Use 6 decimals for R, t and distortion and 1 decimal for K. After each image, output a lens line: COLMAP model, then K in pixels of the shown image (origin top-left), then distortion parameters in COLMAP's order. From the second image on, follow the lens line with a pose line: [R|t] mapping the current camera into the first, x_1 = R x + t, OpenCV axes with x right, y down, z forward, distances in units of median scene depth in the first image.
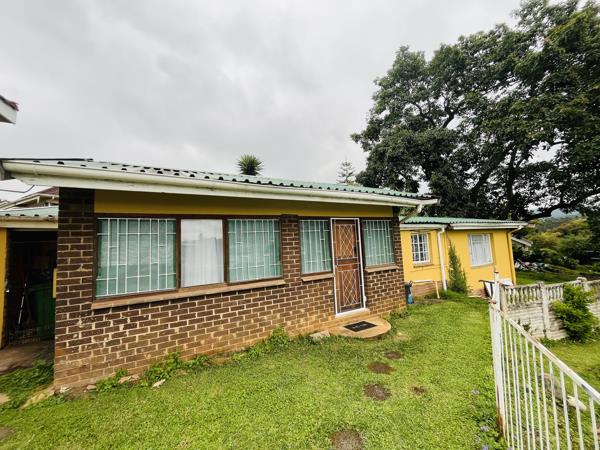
lens RADIAL K [[245.0, 0, 299.6], [0, 245.0, 224.8], [0, 0, 1]] dist [-0.003787, -0.000305]
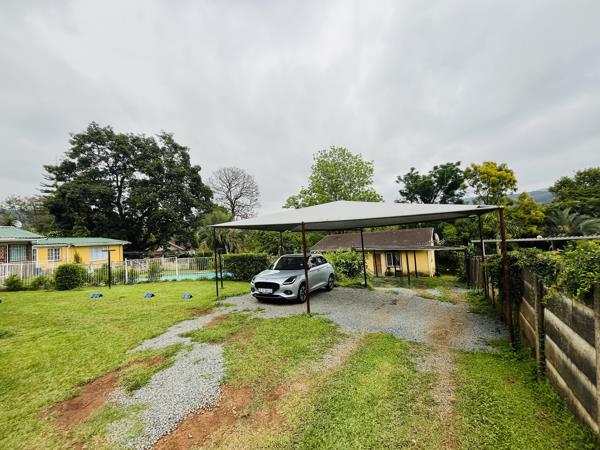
lens RADIAL K [[245.0, 0, 296.3], [0, 245.0, 227.1], [0, 0, 1]] dist [-0.003787, -0.000305]
pose [[0.591587, 0.037511, 0.805368, -0.017132], [-0.018141, 0.999284, -0.033217, -0.049179], [-0.806037, 0.005041, 0.591844, -0.840266]]
